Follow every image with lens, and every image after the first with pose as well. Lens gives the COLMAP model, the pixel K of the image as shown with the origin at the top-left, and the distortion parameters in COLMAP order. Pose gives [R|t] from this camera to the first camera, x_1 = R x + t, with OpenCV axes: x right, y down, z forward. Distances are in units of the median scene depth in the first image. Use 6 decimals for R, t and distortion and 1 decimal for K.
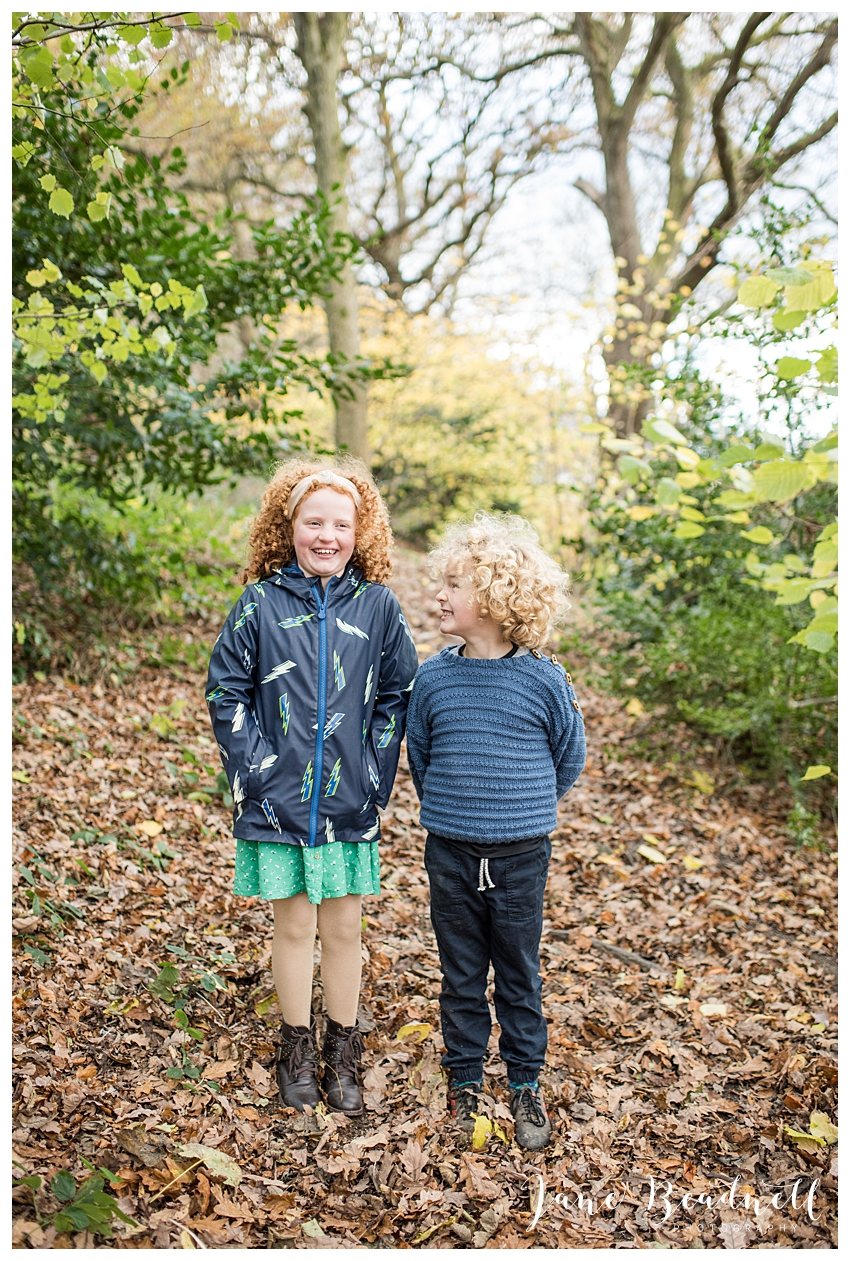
lens RADIAL K [[1266.6, 0, 430.7], [0, 1266.6, 646.1], [0, 0, 1]] dist [-0.097956, 0.133784]
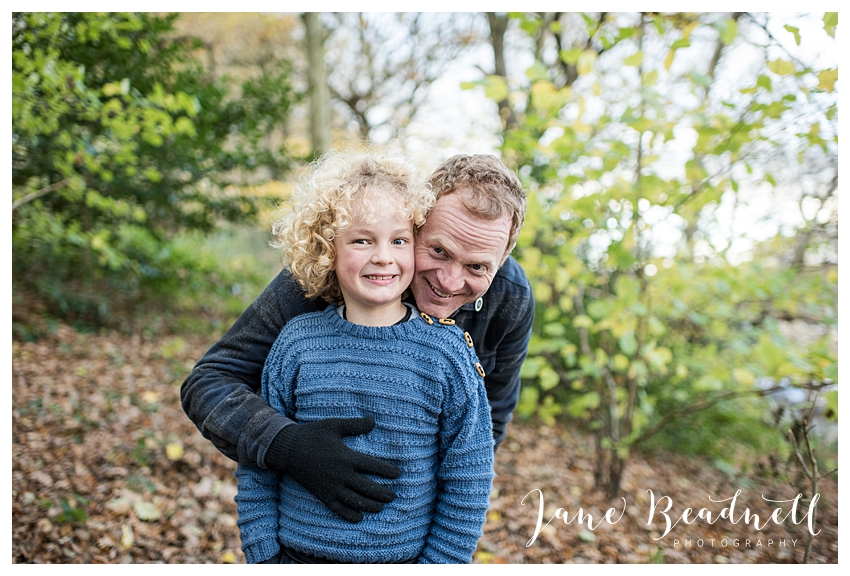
lens RADIAL K [[853.8, 0, 427.8], [0, 853.8, 279.7], [0, 0, 1]] dist [-0.097956, 0.133784]
pose [[0.999318, 0.015917, 0.033328, 0.102268], [-0.012266, 0.994182, -0.107010, 0.076328], [-0.034837, 0.106528, 0.993699, -0.188493]]
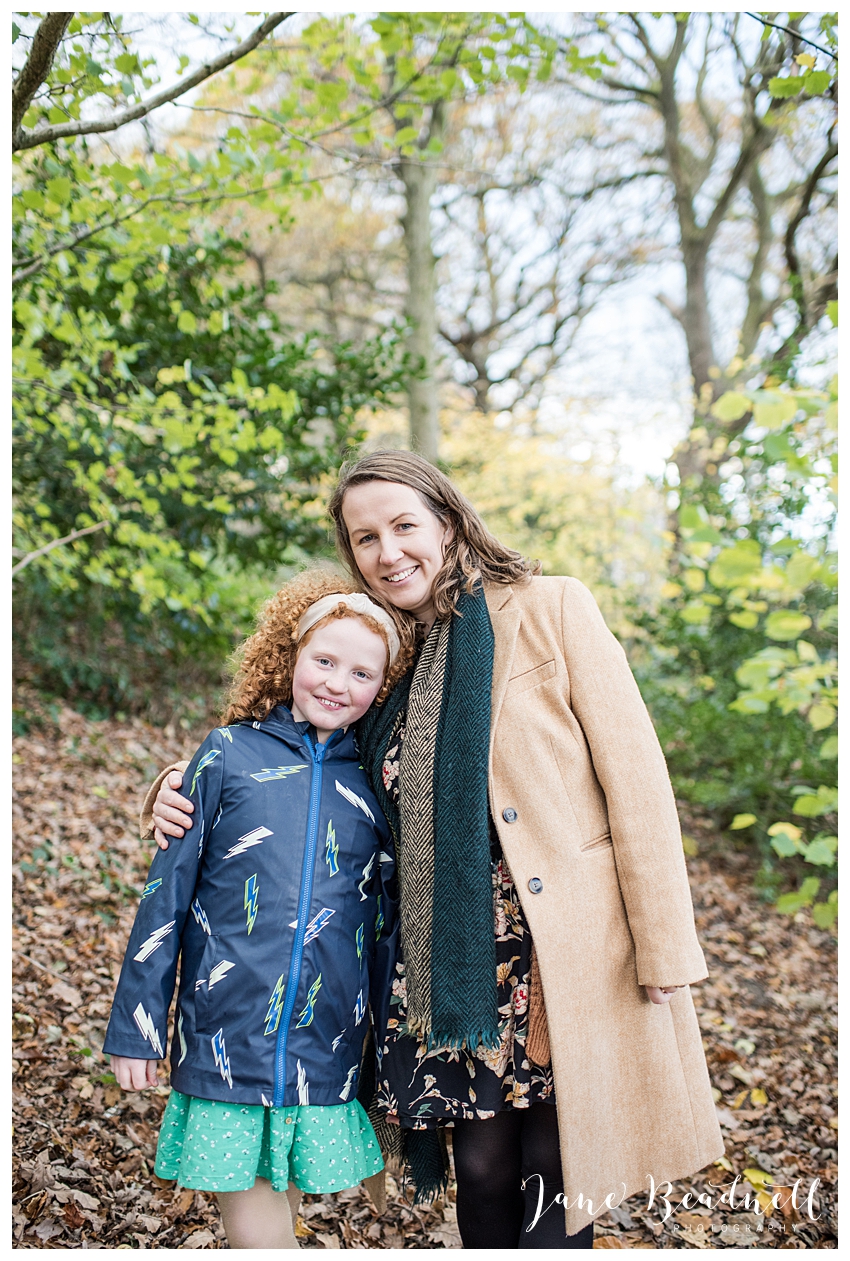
lens RADIAL K [[1271.7, 0, 430.0], [0, 1271.7, 633.0], [0, 0, 1]] dist [-0.095136, 0.148666]
pose [[0.996168, 0.061061, -0.062614, 0.043187], [-0.065910, 0.994728, -0.078565, 0.021330], [0.057486, 0.082391, 0.994941, -0.156936]]
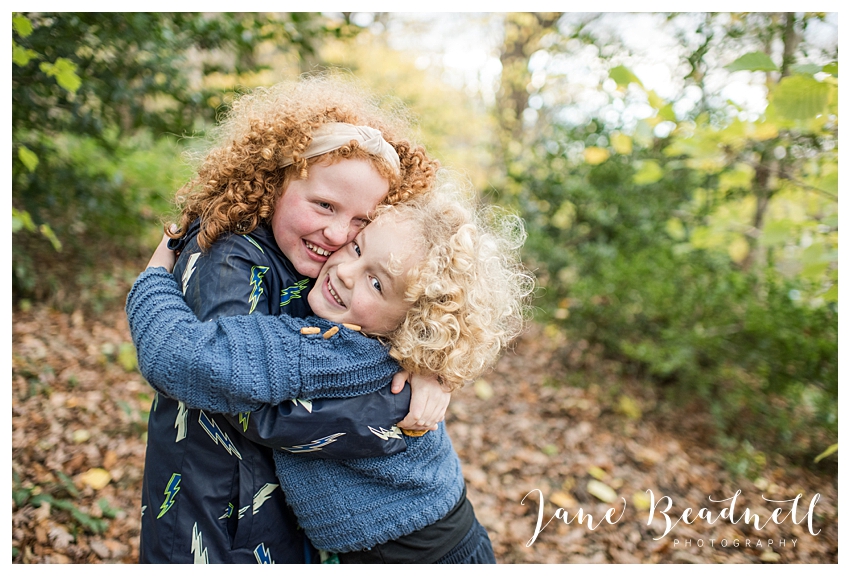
lens RADIAL K [[857.2, 0, 425.0], [0, 857.2, 288.0], [0, 0, 1]] dist [-0.095136, 0.148666]
pose [[0.997922, 0.006816, 0.064065, -0.011500], [-0.008622, 0.999572, 0.027945, -0.015483], [-0.063847, -0.028439, 0.997554, 0.258276]]
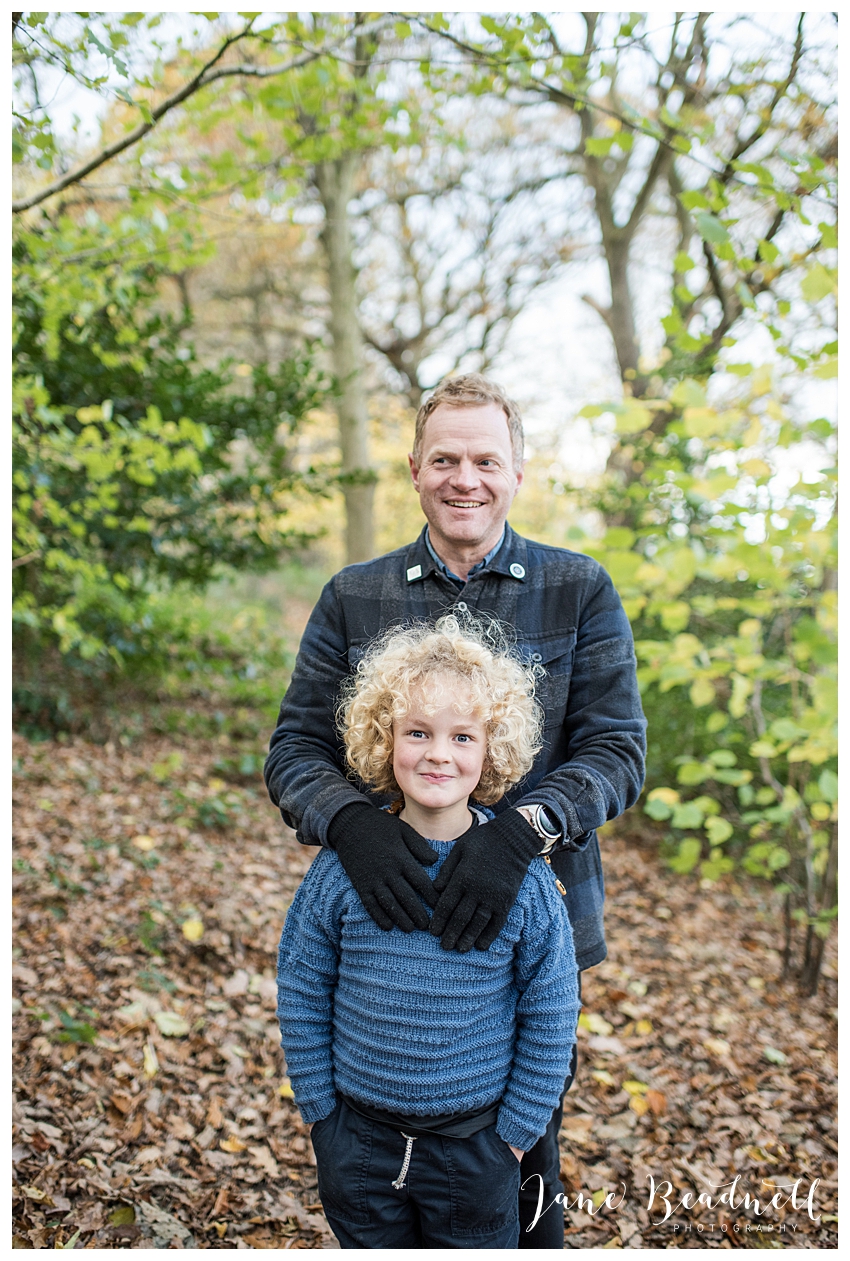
lens RADIAL K [[1310.9, 0, 429.5], [0, 1310.9, 631.6], [0, 0, 1]] dist [-0.098276, 0.173392]
pose [[0.999650, 0.004388, -0.026102, 0.077767], [-0.006740, 0.995852, -0.090735, 0.036017], [0.025596, 0.090879, 0.995533, -0.257912]]
